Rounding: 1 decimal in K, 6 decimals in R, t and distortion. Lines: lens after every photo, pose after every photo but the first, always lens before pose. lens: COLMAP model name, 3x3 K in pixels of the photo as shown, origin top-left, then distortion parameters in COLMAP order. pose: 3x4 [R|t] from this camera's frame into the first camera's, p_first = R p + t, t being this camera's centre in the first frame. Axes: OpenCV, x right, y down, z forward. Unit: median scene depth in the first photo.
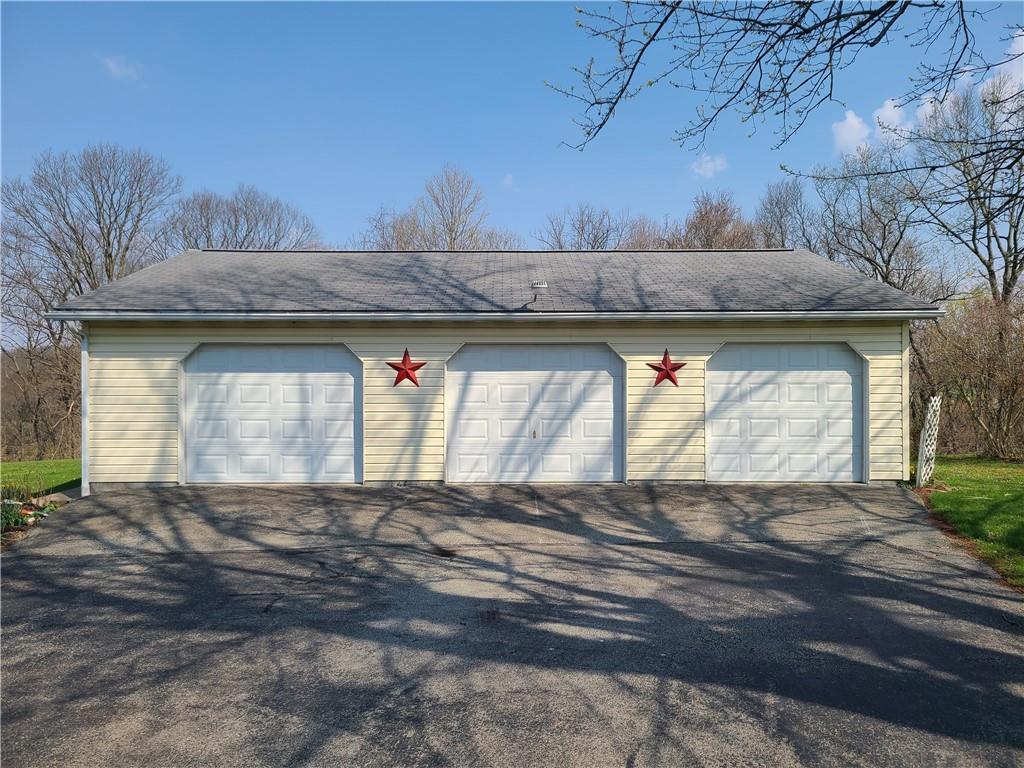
lens RADIAL K [[760.1, 0, 512.0], [0, 760.1, 384.0], [0, 0, 1]] dist [0.006036, 0.000870]
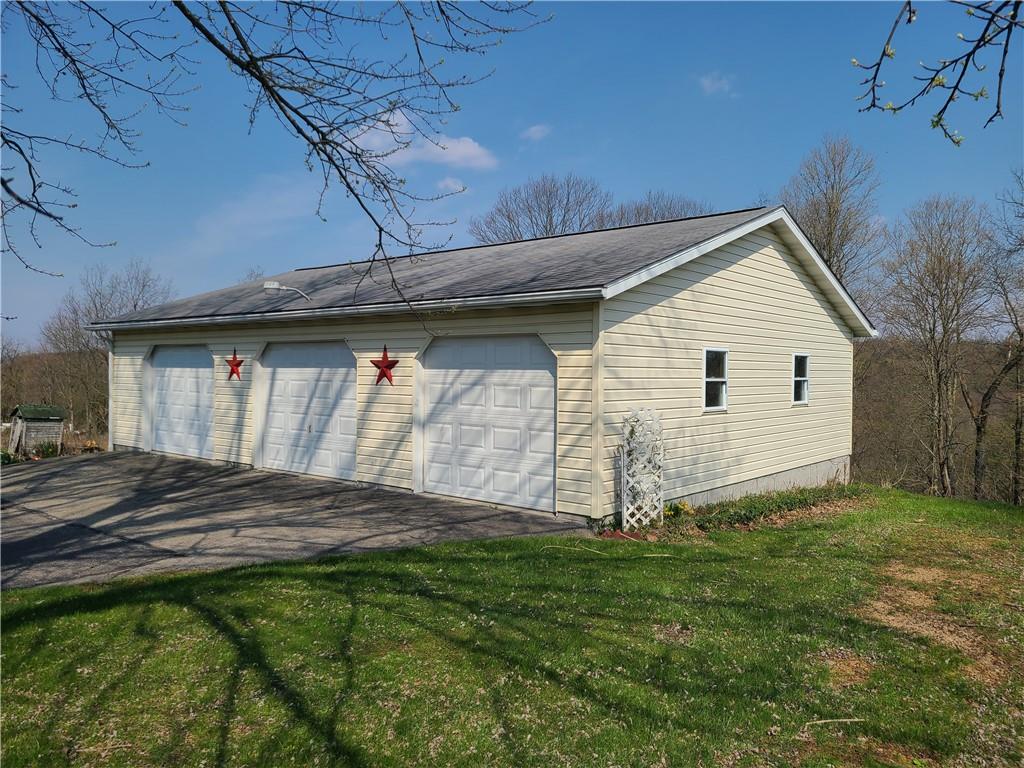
lens RADIAL K [[760.1, 0, 512.0], [0, 760.1, 384.0], [0, 0, 1]] dist [0.006036, 0.000870]
pose [[0.775794, 0.019812, -0.630676, 0.902547], [-0.021029, 0.999764, 0.005538, -0.006577], [0.630636, 0.008967, 0.776027, 0.367150]]
